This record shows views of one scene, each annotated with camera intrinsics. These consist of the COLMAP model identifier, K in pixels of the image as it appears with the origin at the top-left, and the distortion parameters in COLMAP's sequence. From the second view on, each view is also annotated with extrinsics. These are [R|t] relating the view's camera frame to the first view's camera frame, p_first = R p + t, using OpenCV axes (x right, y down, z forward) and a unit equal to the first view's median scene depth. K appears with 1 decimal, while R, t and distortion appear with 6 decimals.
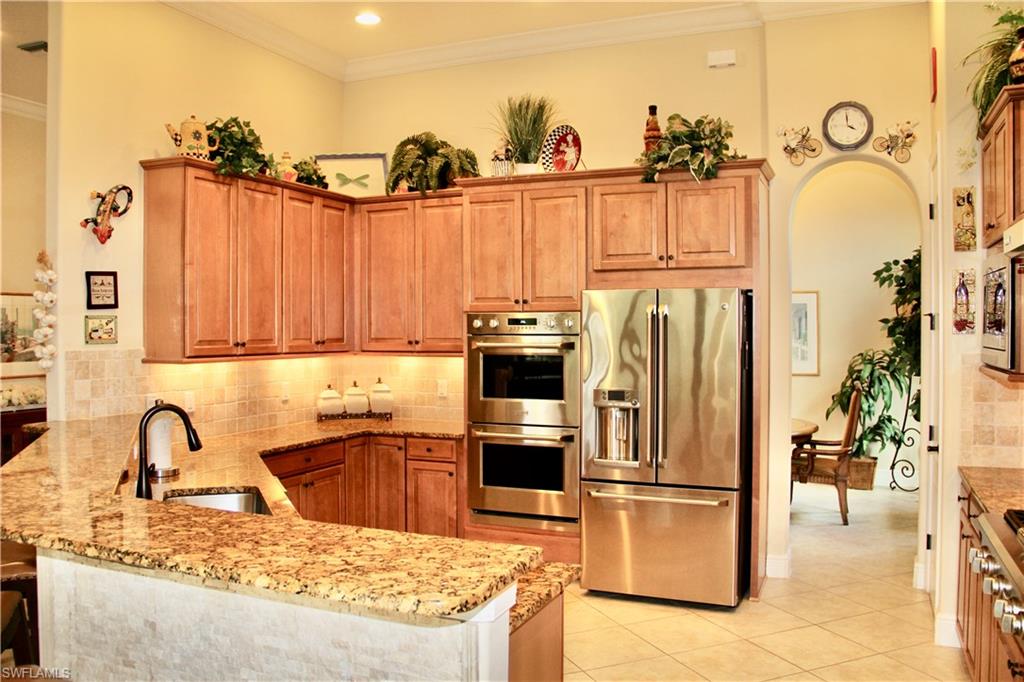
lens RADIAL K [[839.8, 0, 510.8], [0, 839.8, 343.2], [0, 0, 1]] dist [-0.174135, 0.131599]
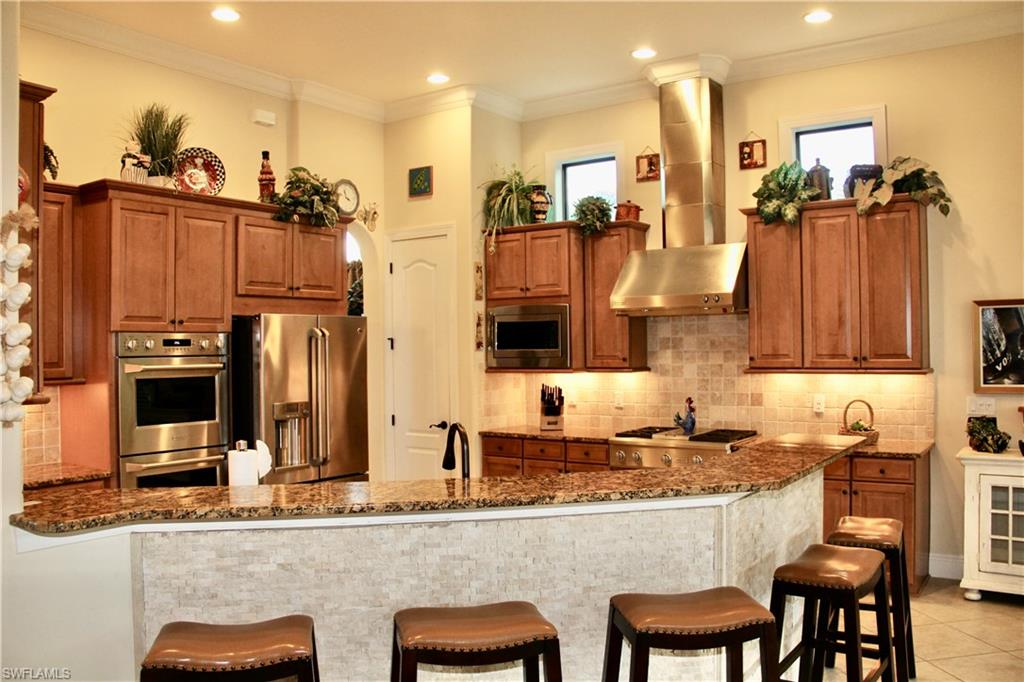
lens RADIAL K [[839.8, 0, 509.1], [0, 839.8, 343.2], [0, 0, 1]] dist [-0.174135, 0.131599]
pose [[0.204384, 0.005763, 0.978874, -0.836783], [0.029140, 0.999504, -0.011969, -0.002866], [-0.978457, 0.030970, 0.204114, 0.442544]]
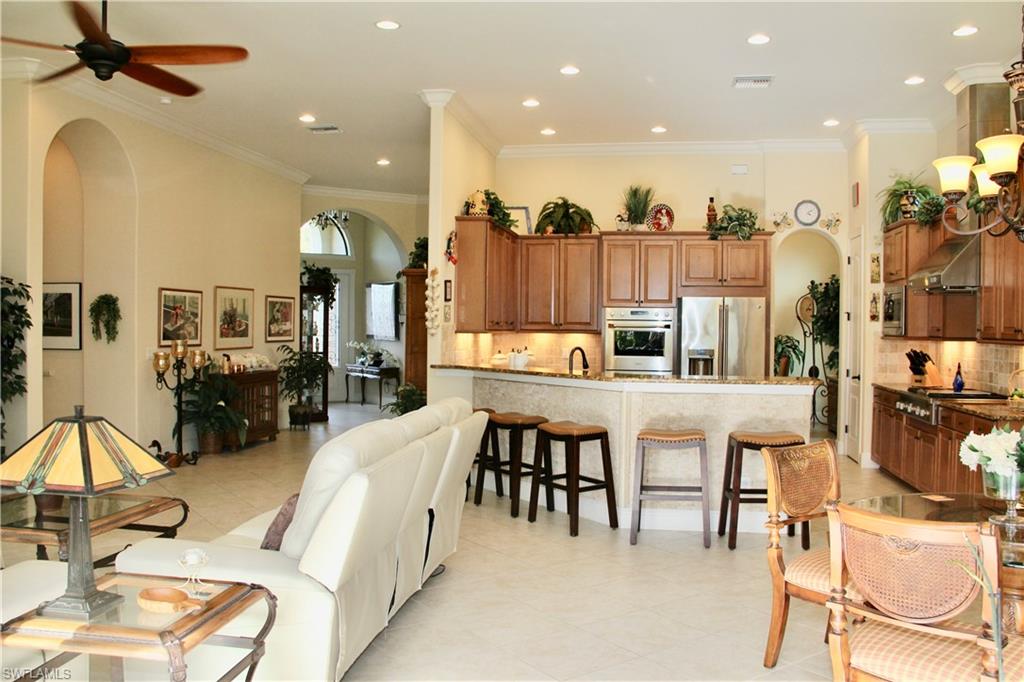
lens RADIAL K [[839.8, 0, 516.1], [0, 839.8, 343.0], [0, 0, 1]] dist [-0.174135, 0.131599]
pose [[0.972585, 0.007002, 0.232442, -0.666909], [-0.007763, 0.999967, 0.002360, 0.036686], [-0.232418, -0.004099, 0.972607, -0.686761]]
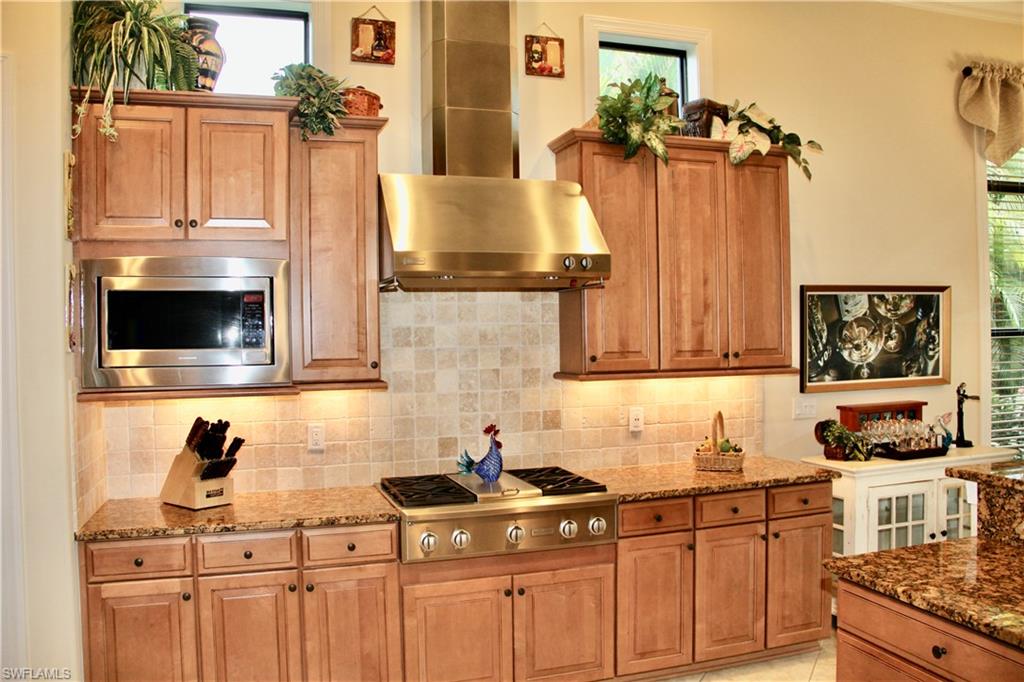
lens RADIAL K [[839.8, 0, 517.9], [0, 839.8, 345.3], [0, 0, 1]] dist [-0.174135, 0.131599]
pose [[-0.657182, 0.007828, 0.753692, -0.197474], [0.033838, 0.999244, 0.019126, -0.013930], [-0.752972, 0.038073, -0.656950, 0.884424]]
